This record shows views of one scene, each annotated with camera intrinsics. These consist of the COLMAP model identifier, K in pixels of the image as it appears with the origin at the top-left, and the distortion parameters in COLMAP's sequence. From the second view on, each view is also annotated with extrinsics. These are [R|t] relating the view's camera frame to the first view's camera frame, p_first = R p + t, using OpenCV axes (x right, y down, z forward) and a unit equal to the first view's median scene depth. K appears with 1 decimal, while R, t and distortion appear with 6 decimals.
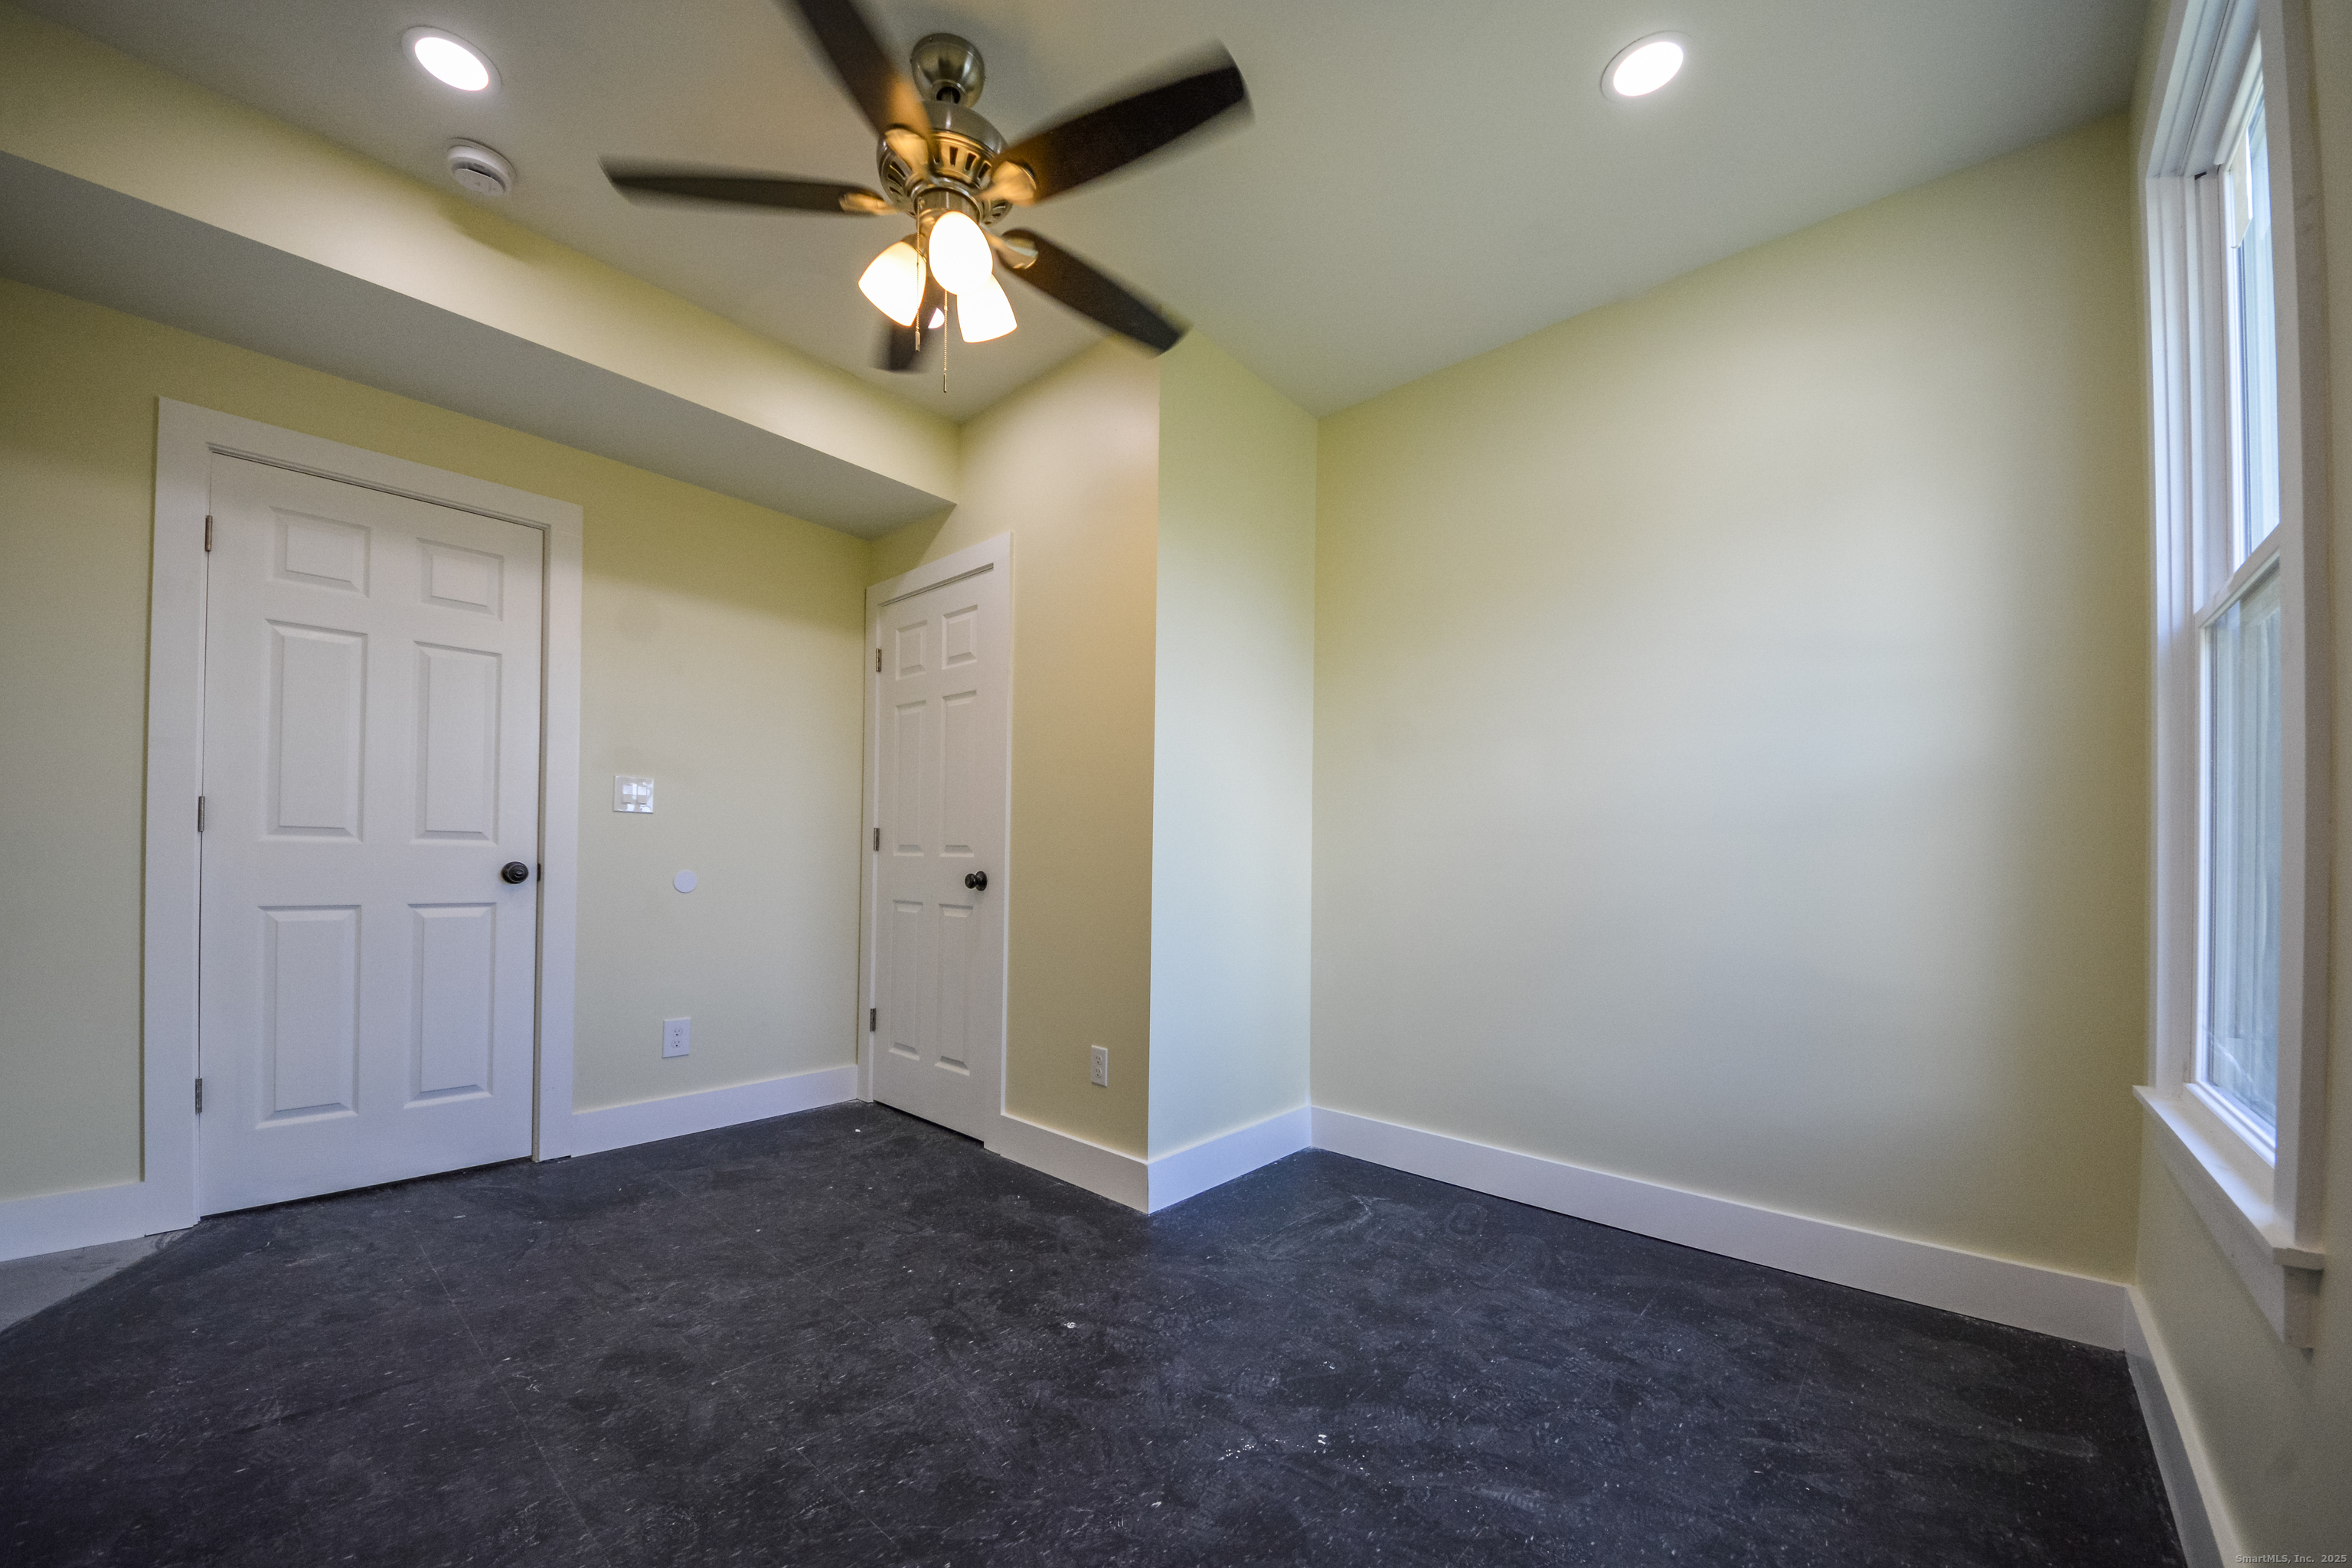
lens RADIAL K [[858.2, 0, 1115.6], [0, 858.2, 855.4], [0, 0, 1]] dist [0.015126, -0.015054]
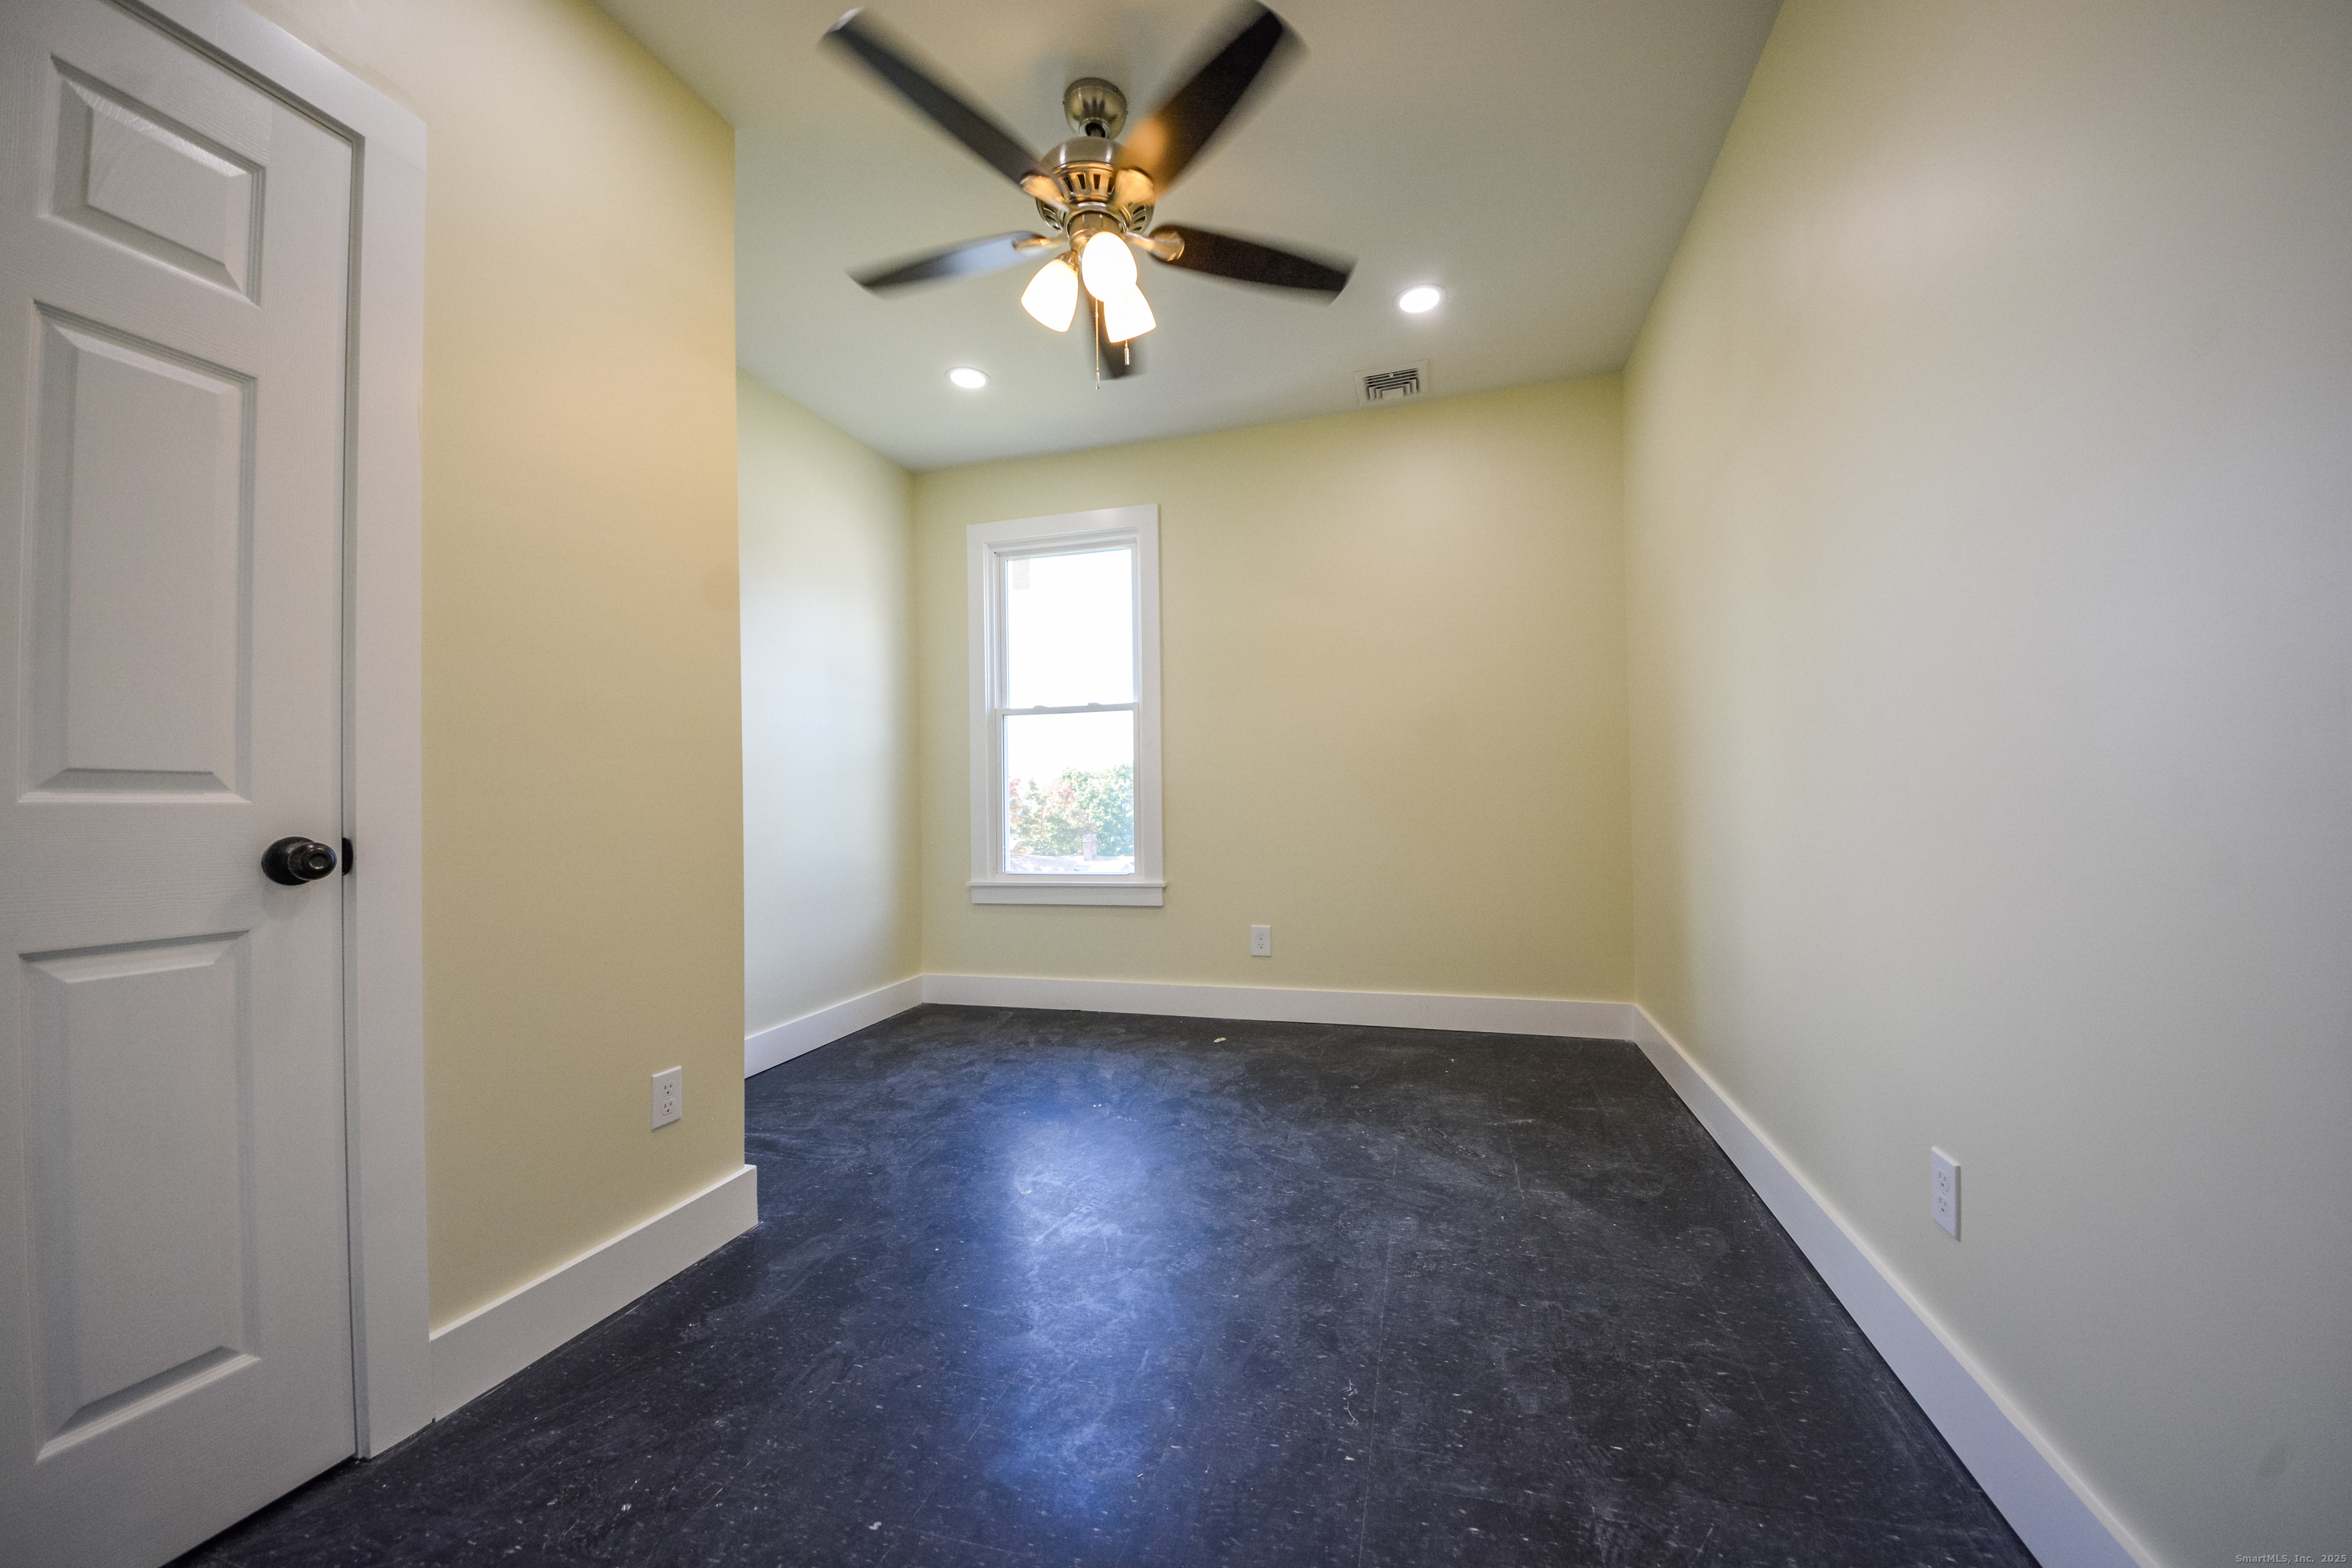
lens RADIAL K [[822.7, 0, 1181.5], [0, 822.7, 792.6], [0, 0, 1]] dist [0.029076, -0.020904]
pose [[-0.443570, 0.000380, 0.896240, -1.129114], [0.008237, 0.999959, 0.003653, -0.008187], [-0.896202, 0.009003, -0.443555, 1.262999]]
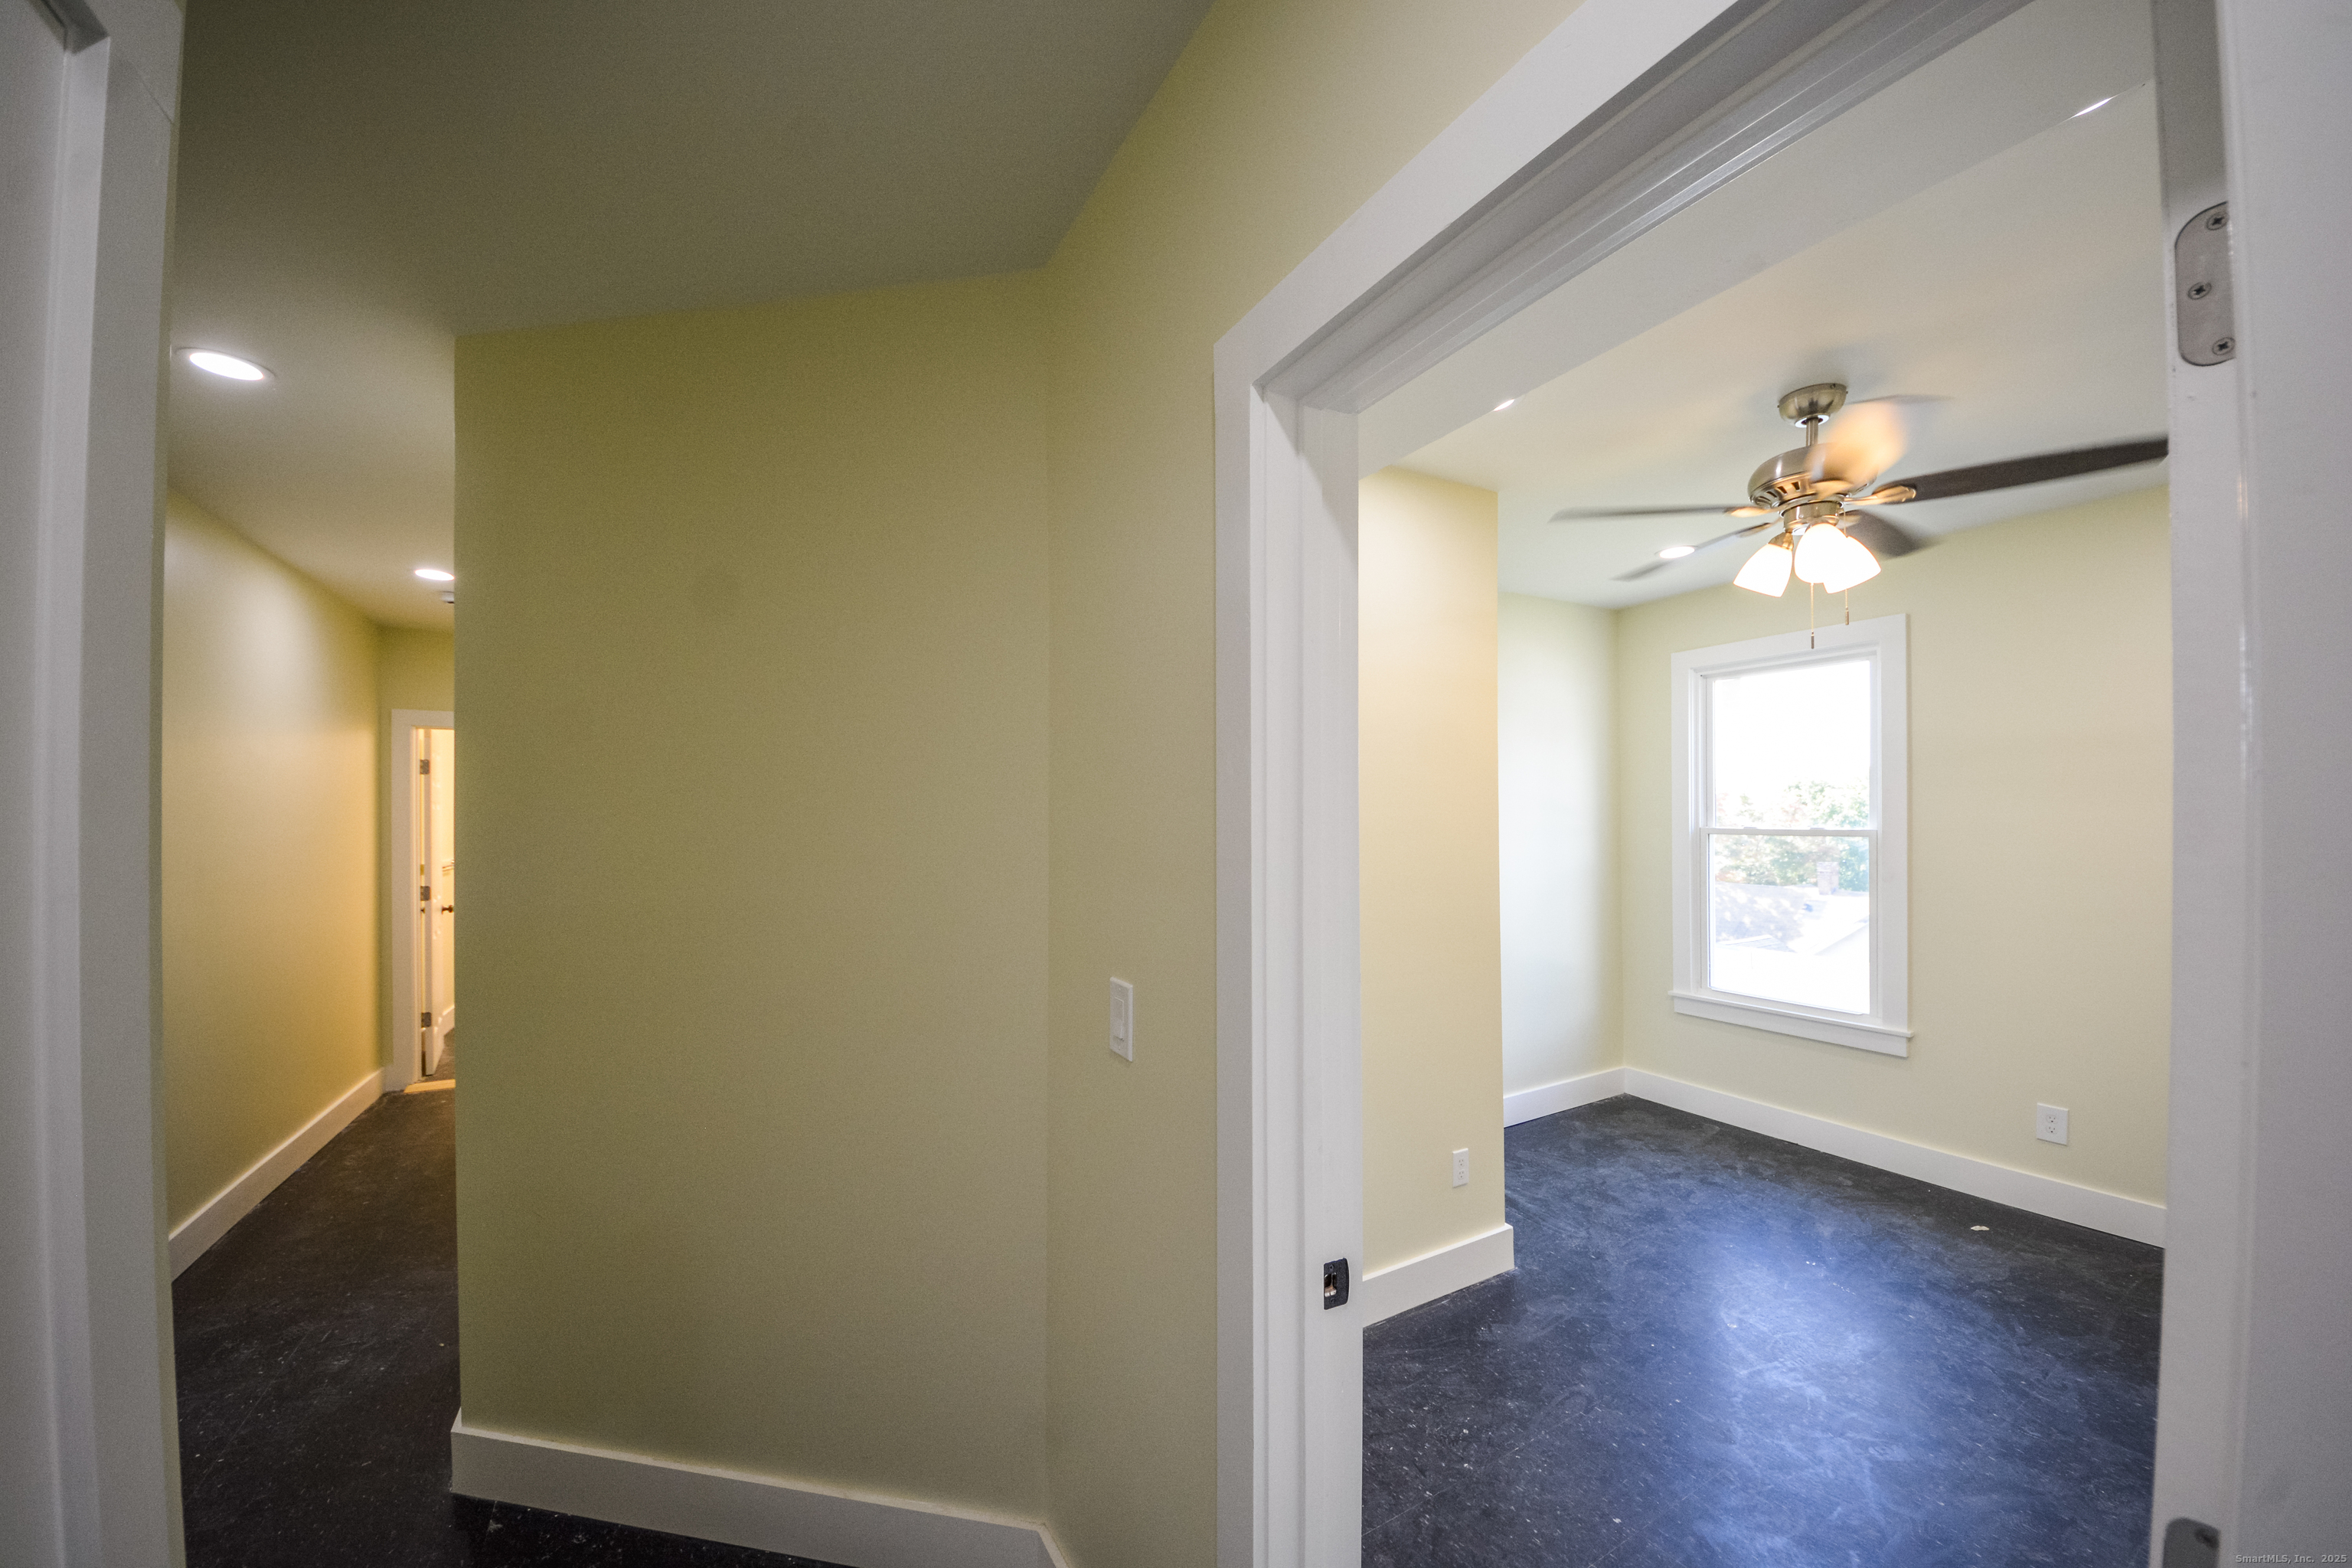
lens RADIAL K [[843.6, 0, 1209.7], [0, 843.6, 800.9], [0, 0, 1]] dist [0.001403, -0.009833]
pose [[0.281958, -0.002478, 0.959423, -1.532151], [0.003239, 0.999993, 0.001630, -0.296188], [-0.959421, 0.002648, 0.281964, 1.374376]]
